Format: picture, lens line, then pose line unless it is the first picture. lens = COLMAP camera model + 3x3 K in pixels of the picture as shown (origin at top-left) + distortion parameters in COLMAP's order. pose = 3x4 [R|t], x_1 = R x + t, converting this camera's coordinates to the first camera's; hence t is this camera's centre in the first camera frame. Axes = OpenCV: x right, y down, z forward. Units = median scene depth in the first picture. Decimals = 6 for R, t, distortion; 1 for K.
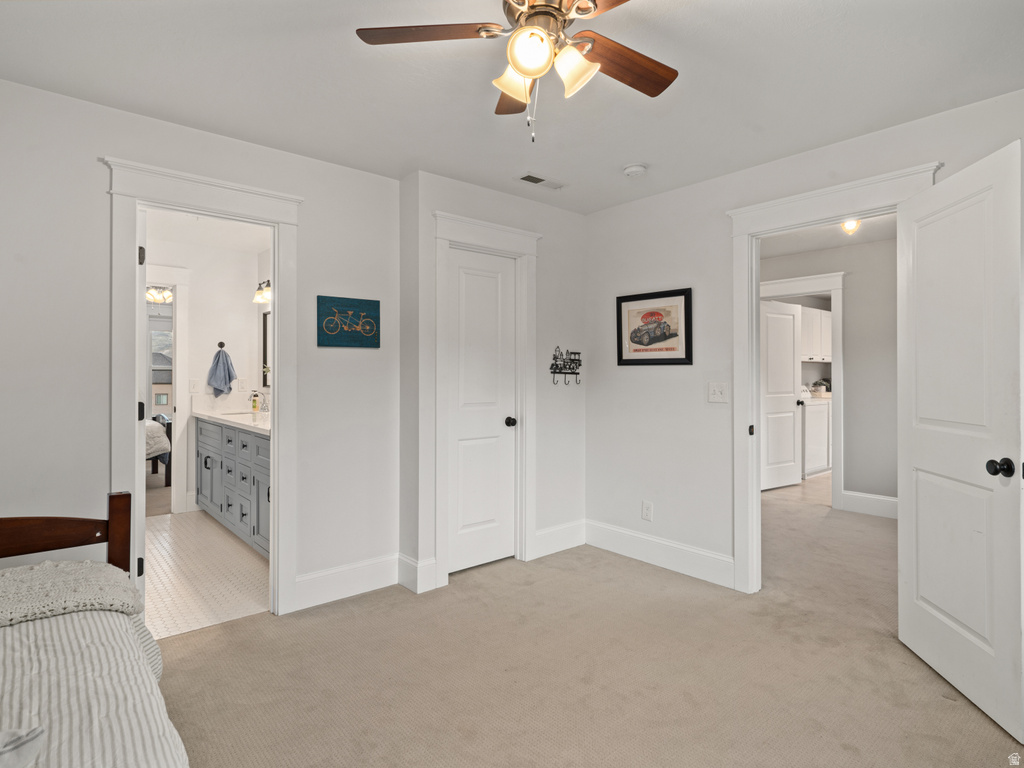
lens RADIAL K [[567.9, 0, 513.1], [0, 567.9, 380.0], [0, 0, 1]] dist [0.004249, 0.000648]
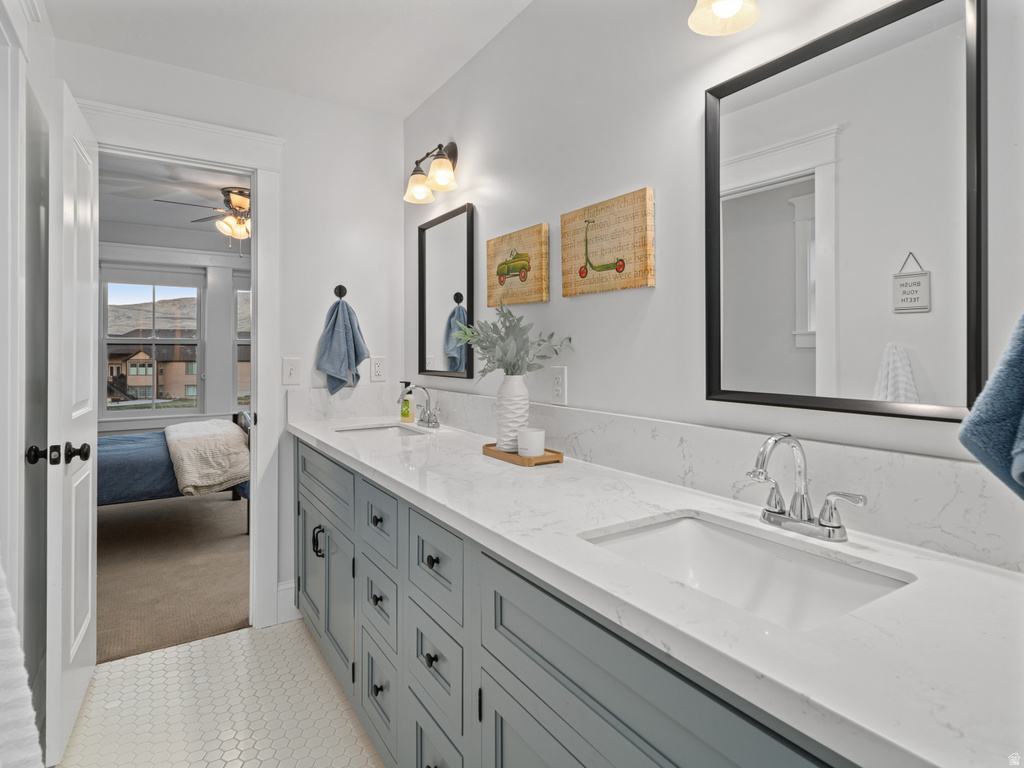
lens RADIAL K [[567.9, 0, 511.7], [0, 567.9, 346.8], [0, 0, 1]] dist [0.004249, 0.000648]
pose [[0.989914, -0.005711, -0.141553, -0.291024], [0.004855, 0.999968, -0.006391, -0.007807], [0.141585, 0.005639, 0.989910, 0.519640]]
